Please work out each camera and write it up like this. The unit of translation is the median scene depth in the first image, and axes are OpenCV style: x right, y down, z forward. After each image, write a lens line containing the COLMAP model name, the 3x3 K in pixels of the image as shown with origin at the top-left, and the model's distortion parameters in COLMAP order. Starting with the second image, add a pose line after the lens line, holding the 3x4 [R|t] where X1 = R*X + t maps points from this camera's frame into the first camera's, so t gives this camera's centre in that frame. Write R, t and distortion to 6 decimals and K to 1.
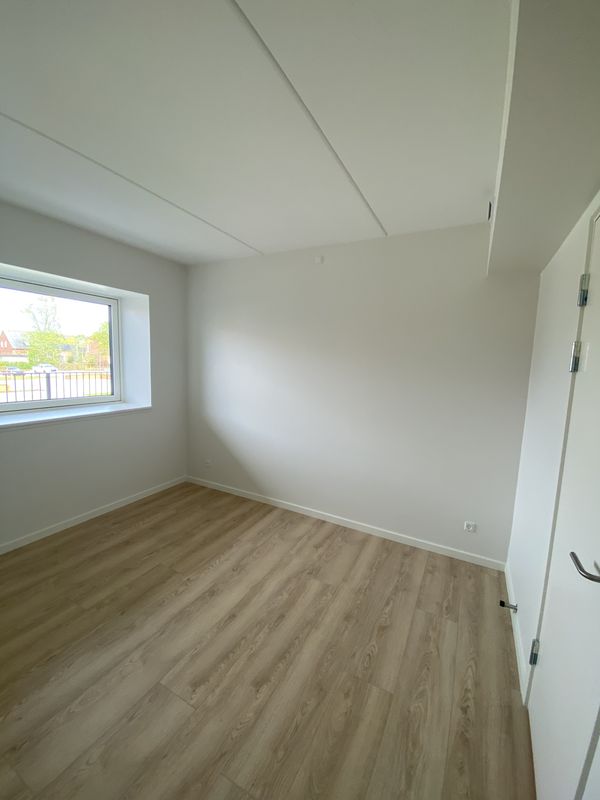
lens RADIAL K [[333.6, 0, 301.9], [0, 333.6, 401.8], [0, 0, 1]] dist [-0.028959, -0.004407]
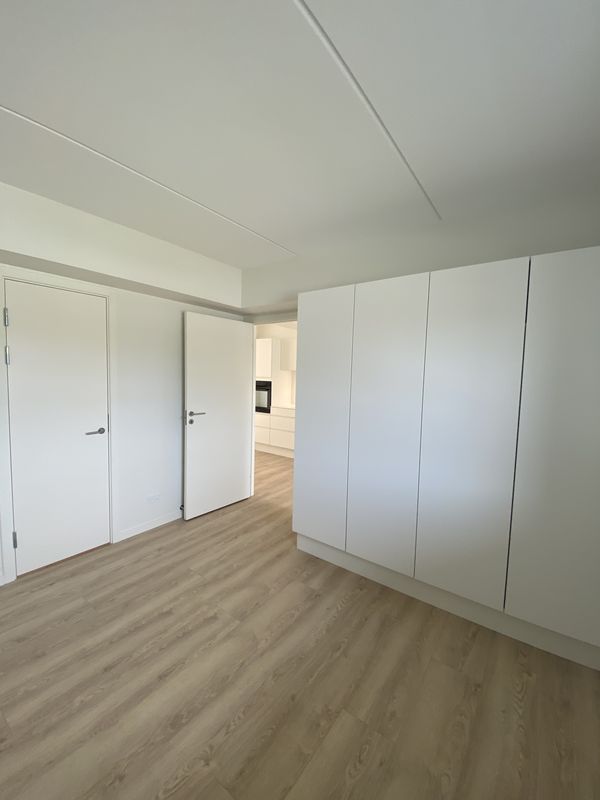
lens RADIAL K [[333.6, 0, 304.0], [0, 333.6, 399.2], [0, 0, 1]] dist [-0.028959, -0.004407]
pose [[-0.987995, -0.084175, 0.129538, -0.677950], [-0.057087, 0.978097, 0.200168, -0.242711], [-0.143550, 0.190370, -0.971161, 1.783904]]
